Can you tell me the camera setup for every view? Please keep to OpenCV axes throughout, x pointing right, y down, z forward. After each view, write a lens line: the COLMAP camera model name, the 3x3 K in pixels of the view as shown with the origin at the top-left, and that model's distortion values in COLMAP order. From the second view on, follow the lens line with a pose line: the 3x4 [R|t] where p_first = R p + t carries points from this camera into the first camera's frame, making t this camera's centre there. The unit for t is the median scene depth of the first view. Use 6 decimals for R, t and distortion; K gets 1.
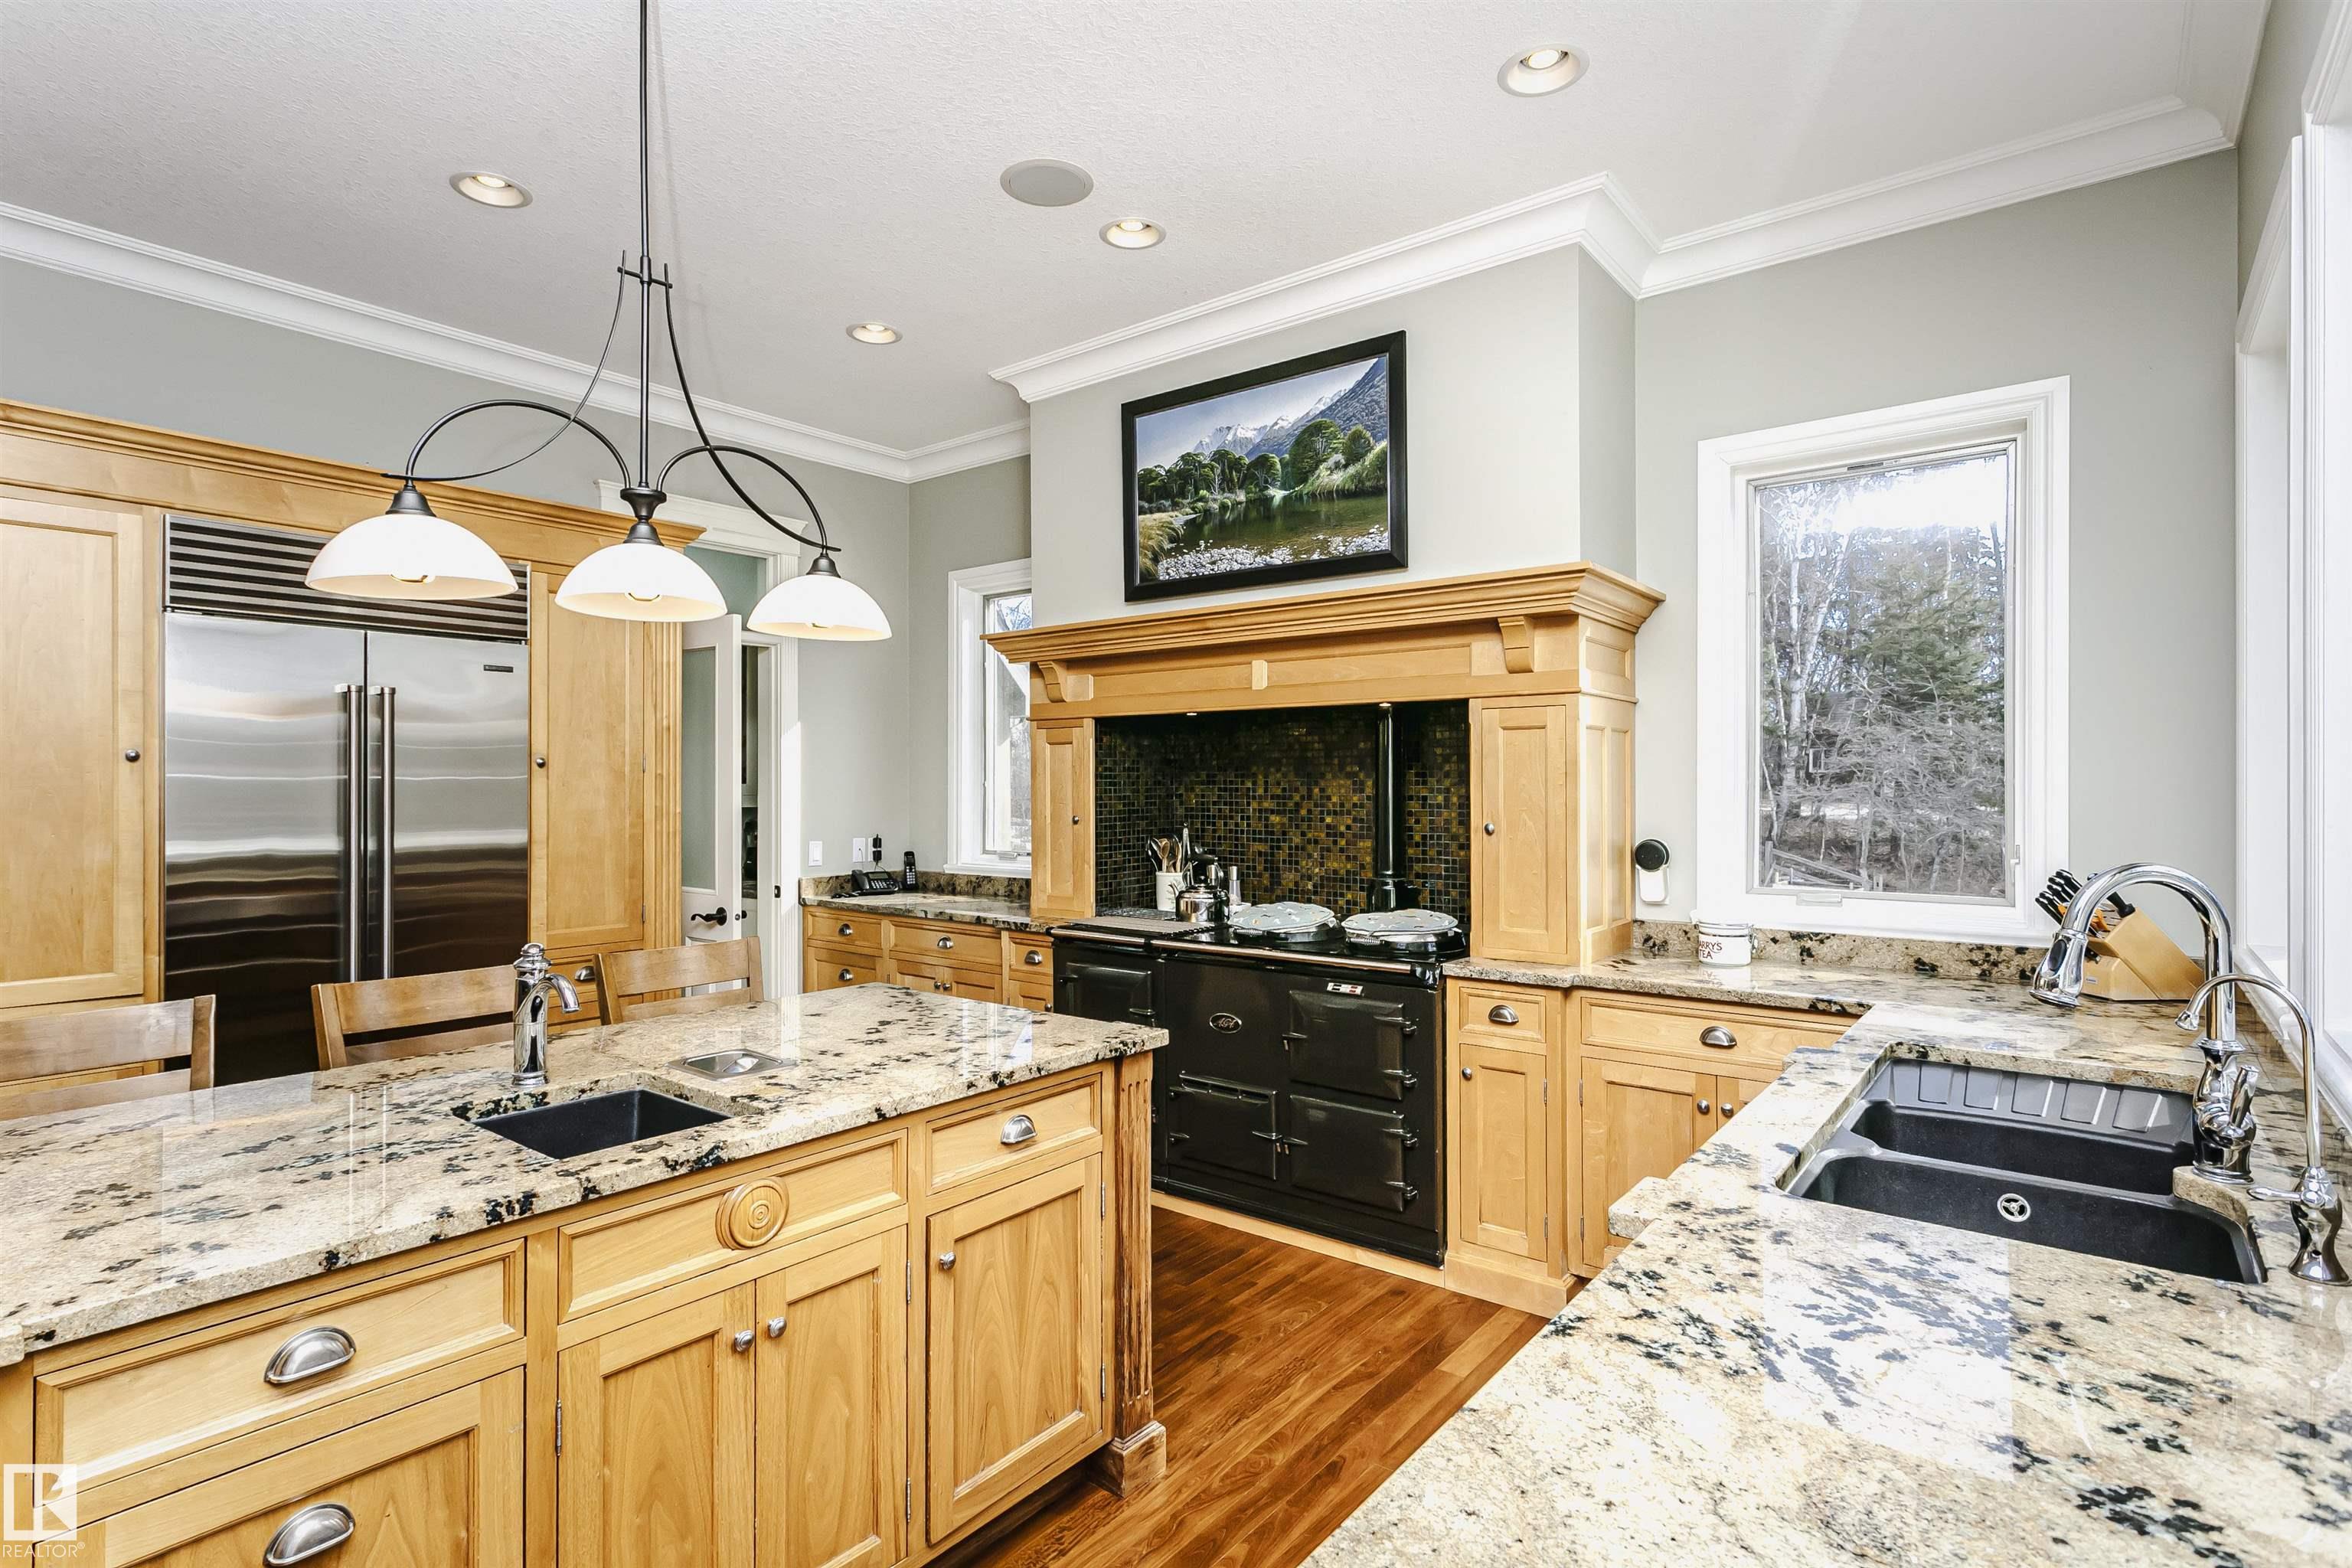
lens RADIAL K [[1178.8, 0, 1136.8], [0, 1178.8, 781.6], [0, 0, 1]] dist [0.008462, 0.000756]
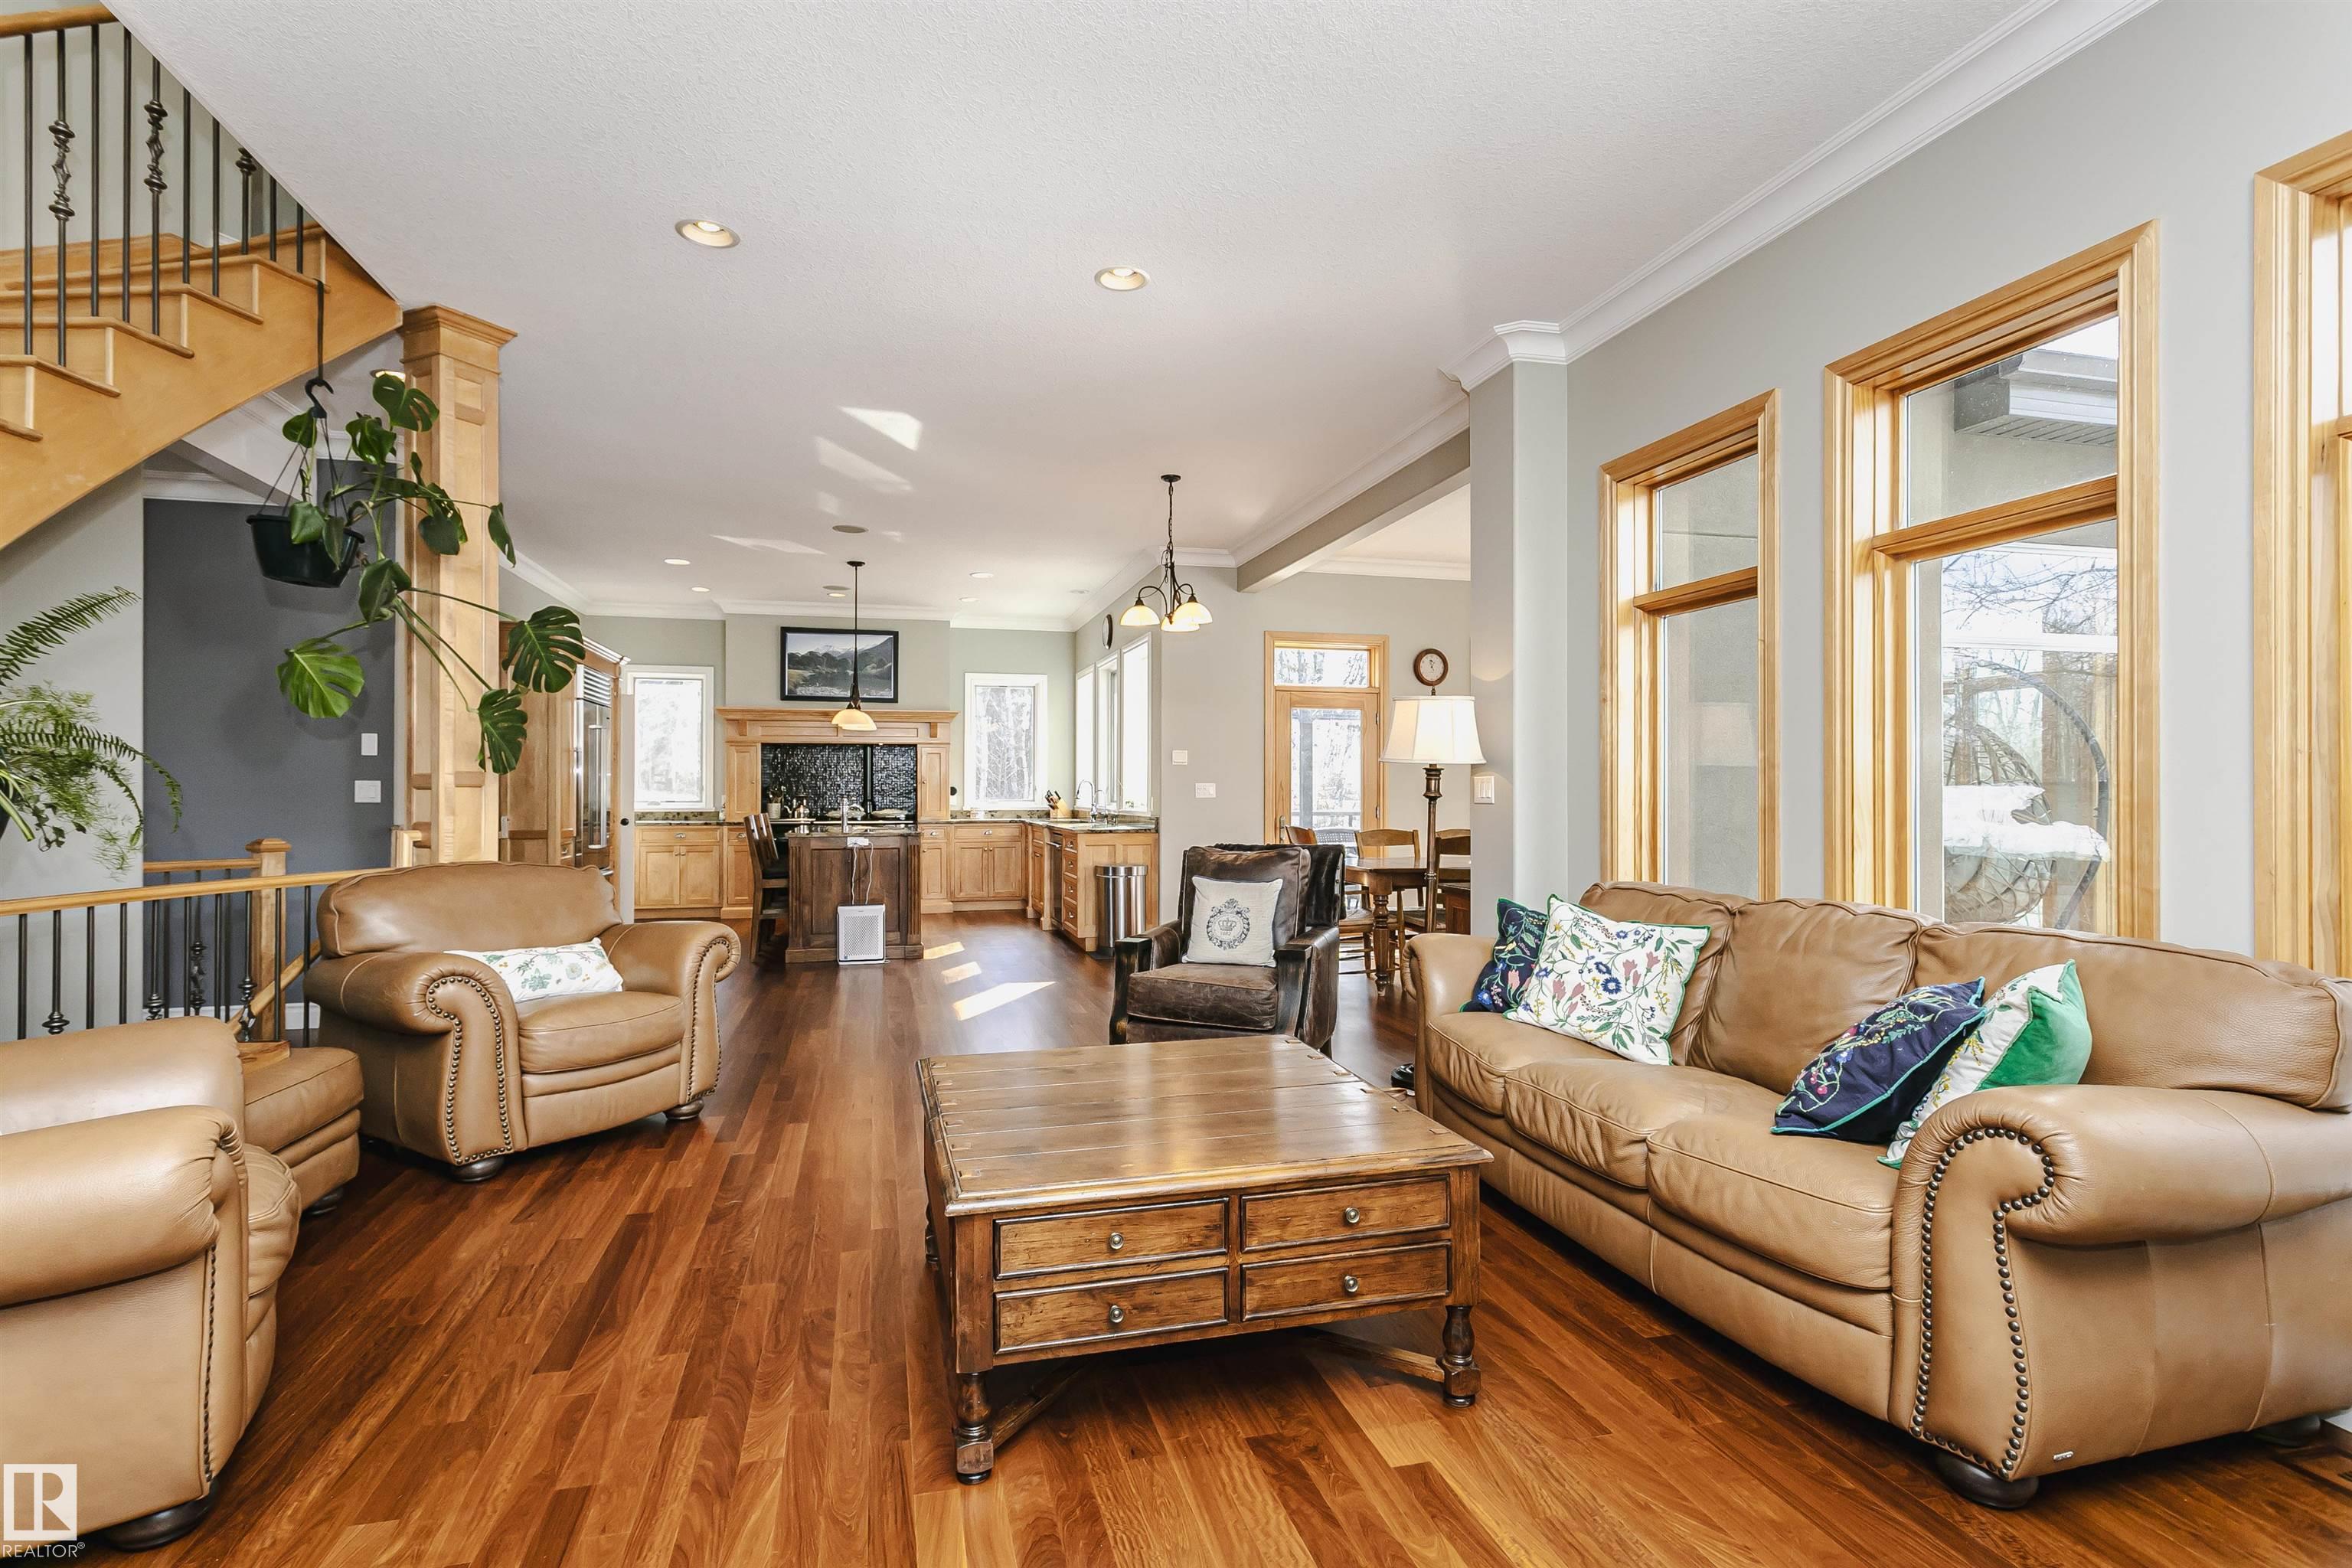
lens RADIAL K [[1137.6, 0, 1176.0], [0, 1137.6, 784.0], [0, 0, 1]] dist [0.008550, 0.000868]
pose [[0.586061, 0.004770, 0.810253, -1.704568], [-0.004377, 0.999987, -0.002721, 0.043934], [-0.810255, -0.001952, 0.586074, -1.342164]]
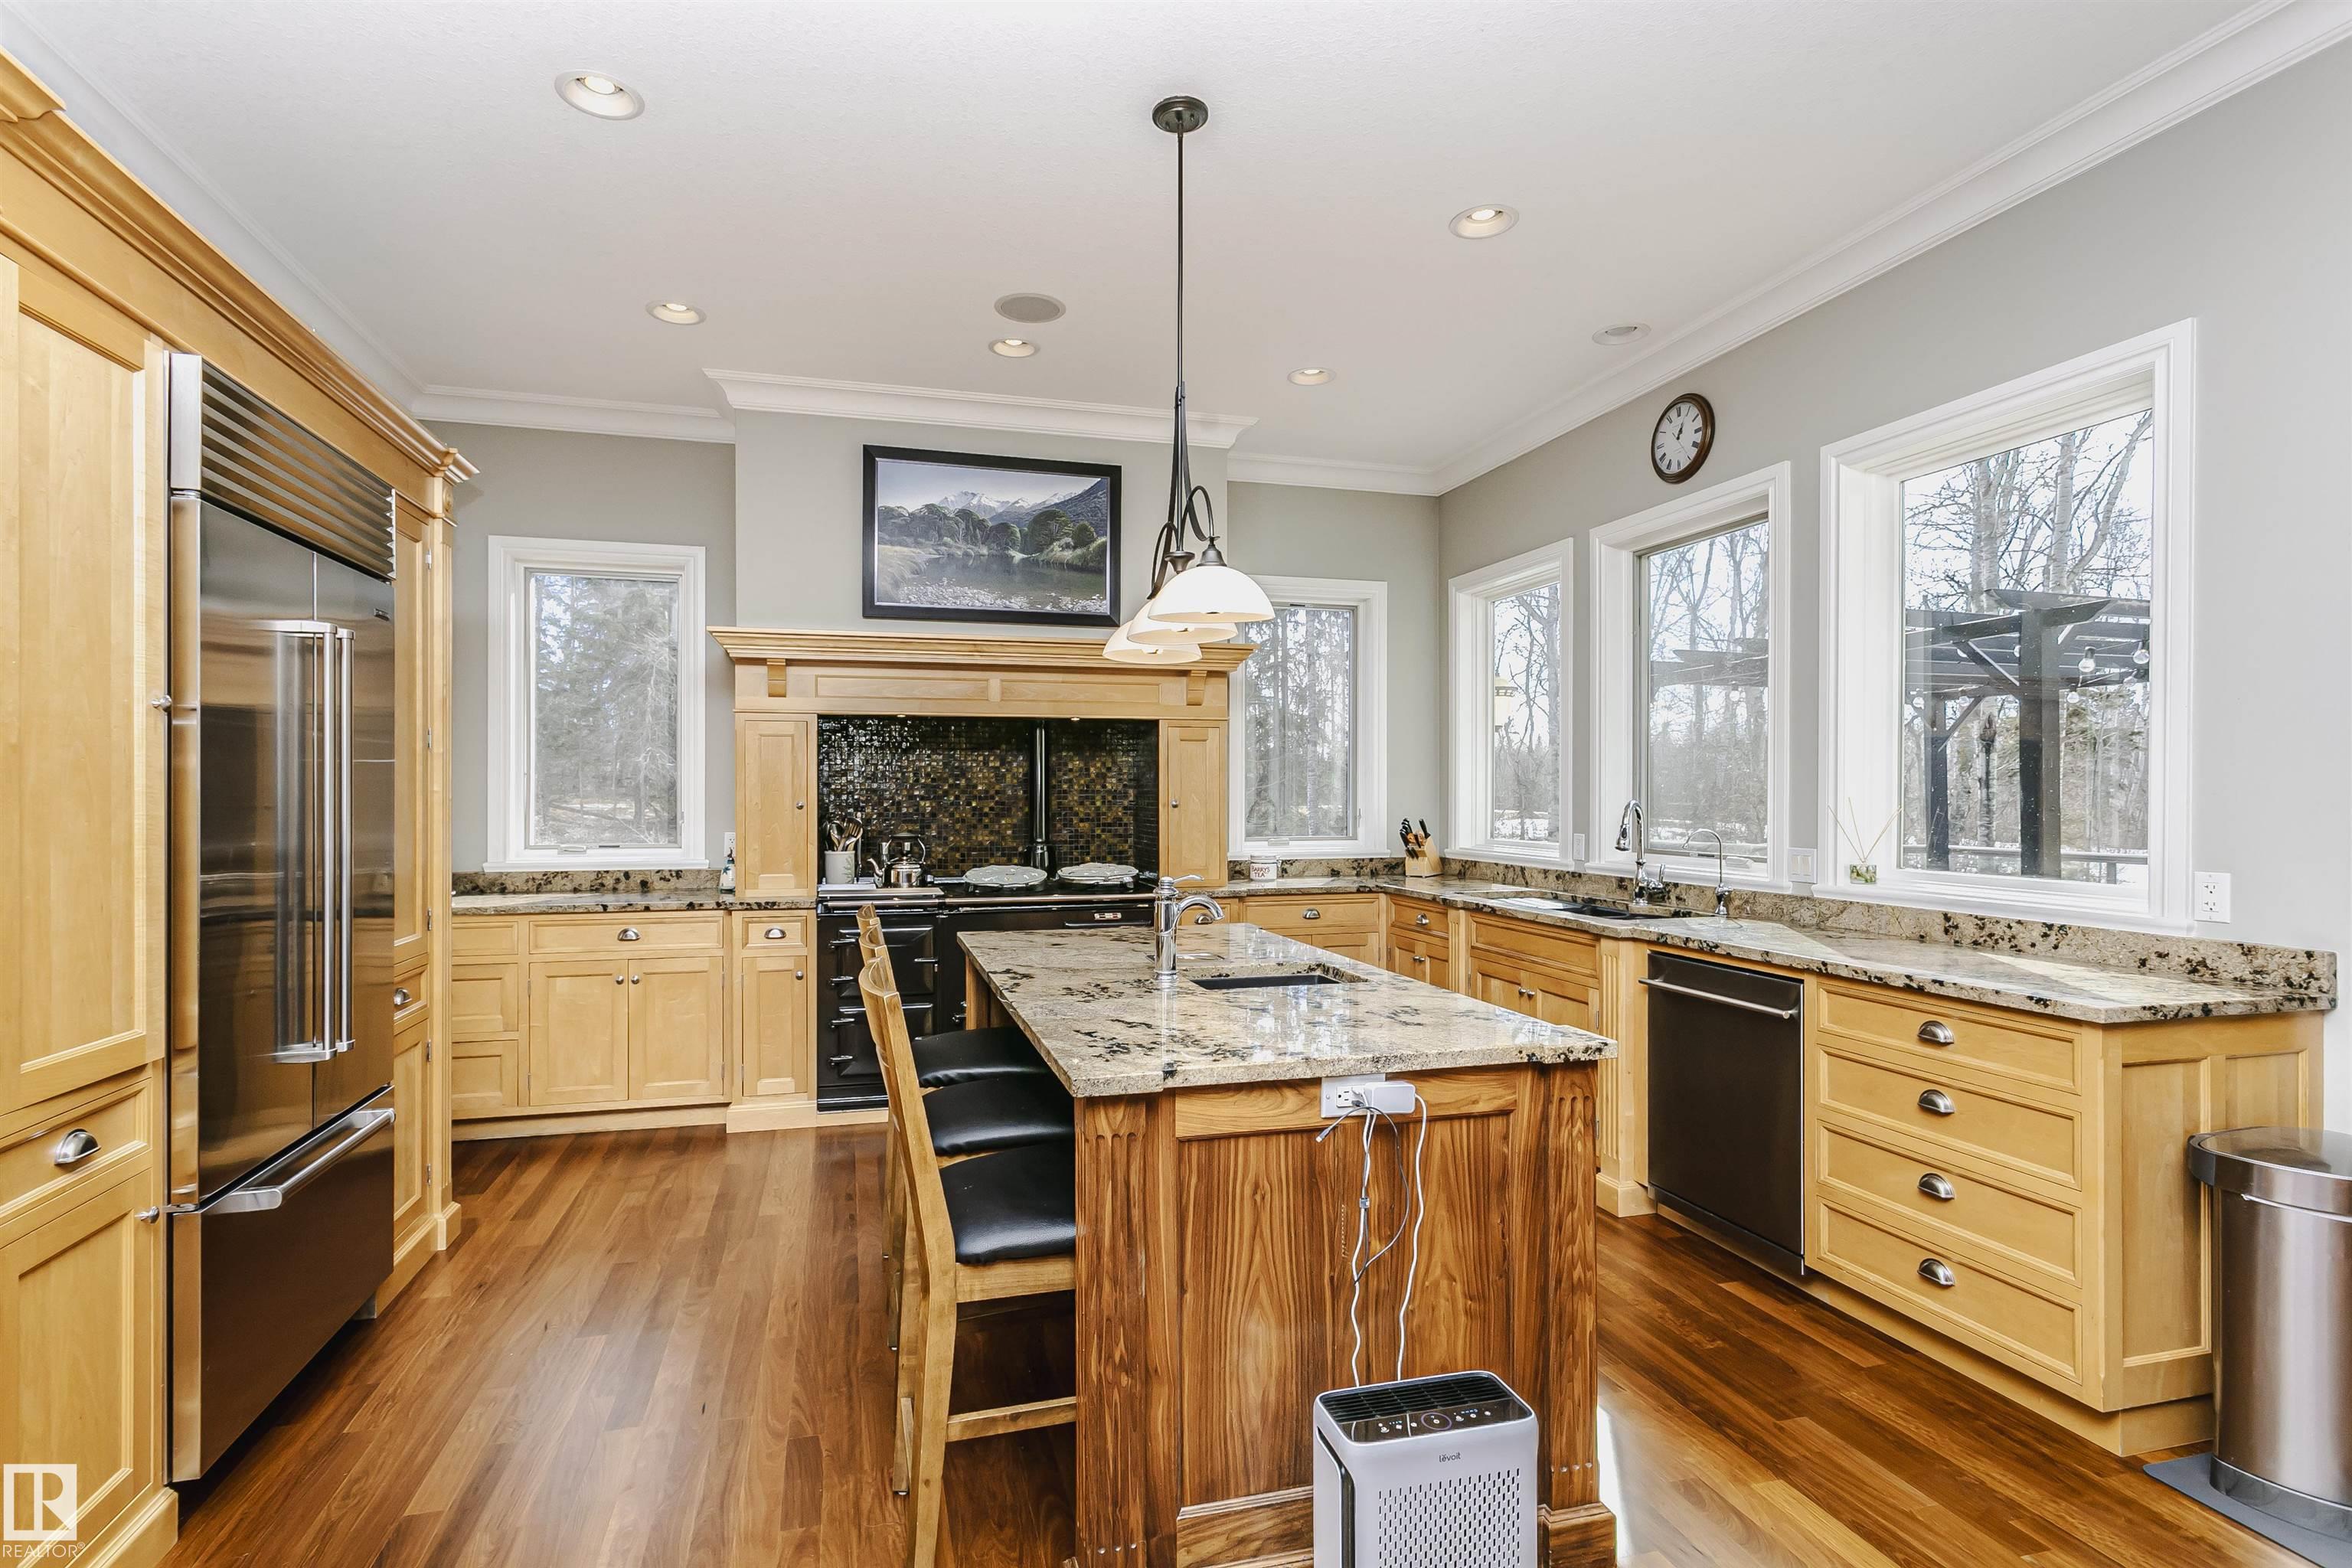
lens RADIAL K [[1137.4, 0, 1142.3], [0, 1137.4, 793.4], [0, 0, 1]] dist [0.000770, 0.001255]
pose [[0.587507, -0.000298, 0.809219, -0.814030], [-0.004240, 0.999985, 0.003446, 0.018065], [-0.809208, -0.005456, 0.587497, 0.130956]]
